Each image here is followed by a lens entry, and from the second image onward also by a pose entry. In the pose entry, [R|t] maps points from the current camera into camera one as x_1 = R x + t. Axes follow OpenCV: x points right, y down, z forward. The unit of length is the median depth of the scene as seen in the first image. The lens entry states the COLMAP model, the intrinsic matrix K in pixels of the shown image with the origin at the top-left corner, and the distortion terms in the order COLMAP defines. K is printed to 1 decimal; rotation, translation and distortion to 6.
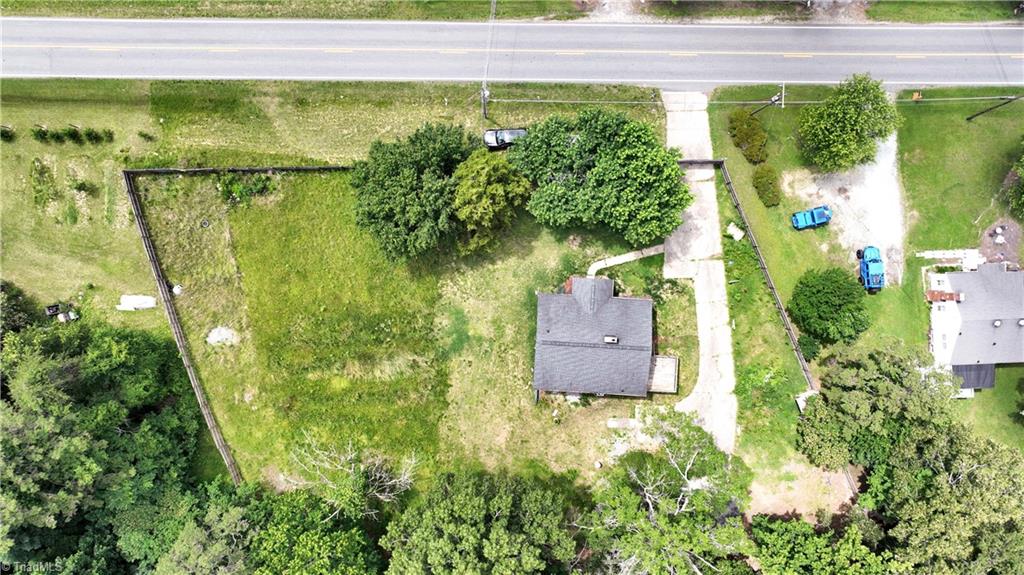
lens RADIAL K [[719.1, 0, 512.0], [0, 719.1, 287.5], [0, 0, 1]] dist [0.003562, 0.004209]
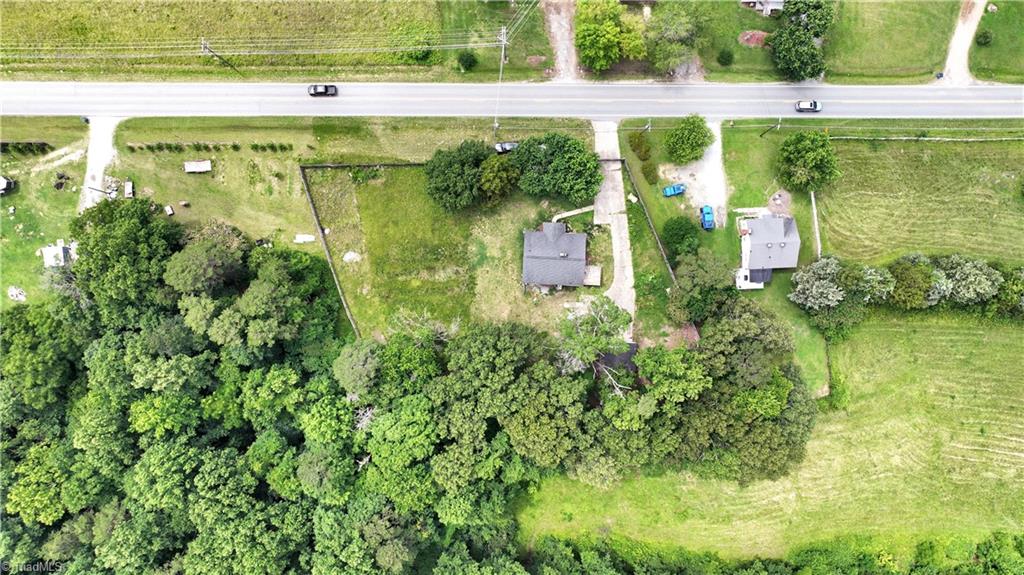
lens RADIAL K [[719.1, 0, 512.0], [0, 719.1, 287.5], [0, 0, 1]] dist [0.003562, 0.004209]
pose [[0.999991, -0.004136, -0.000797, 0.004479], [0.004140, 0.999983, 0.004168, 0.140759], [0.000779, -0.004171, 0.999991, -0.827201]]
